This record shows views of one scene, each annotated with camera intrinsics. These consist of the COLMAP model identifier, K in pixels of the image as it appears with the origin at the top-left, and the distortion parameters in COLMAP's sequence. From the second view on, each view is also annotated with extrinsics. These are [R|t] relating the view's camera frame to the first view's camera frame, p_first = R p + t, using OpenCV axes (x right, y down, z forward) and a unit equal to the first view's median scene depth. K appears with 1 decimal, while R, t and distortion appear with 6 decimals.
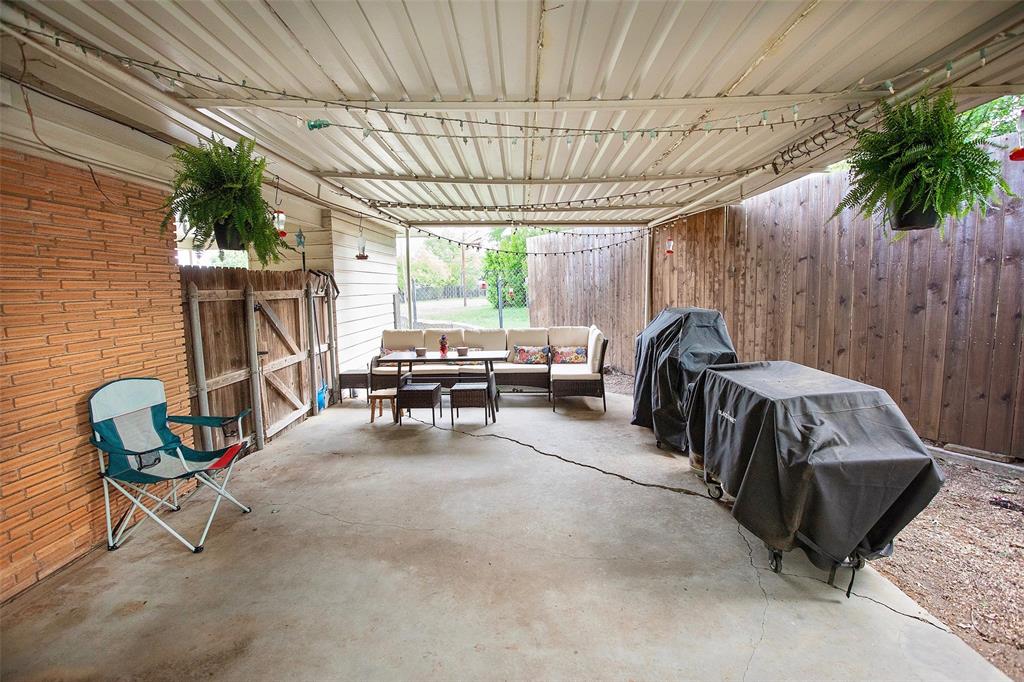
lens RADIAL K [[497.9, 0, 522.7], [0, 497.9, 342.5], [0, 0, 1]] dist [-0.044833, 0.015229]
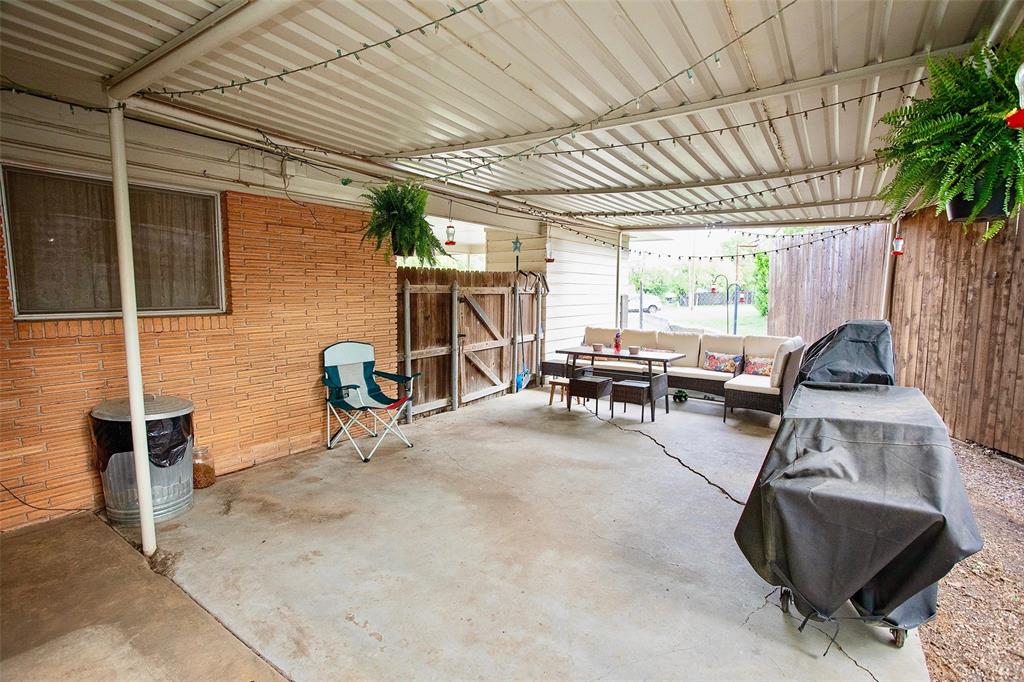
lens RADIAL K [[497.9, 0, 516.1], [0, 497.9, 340.0], [0, 0, 1]] dist [-0.044833, 0.015229]
pose [[0.838547, 0.078738, -0.539109, 0.286952], [-0.084080, 0.996350, 0.014737, 0.001908], [0.538302, 0.032971, 0.842107, -0.016173]]
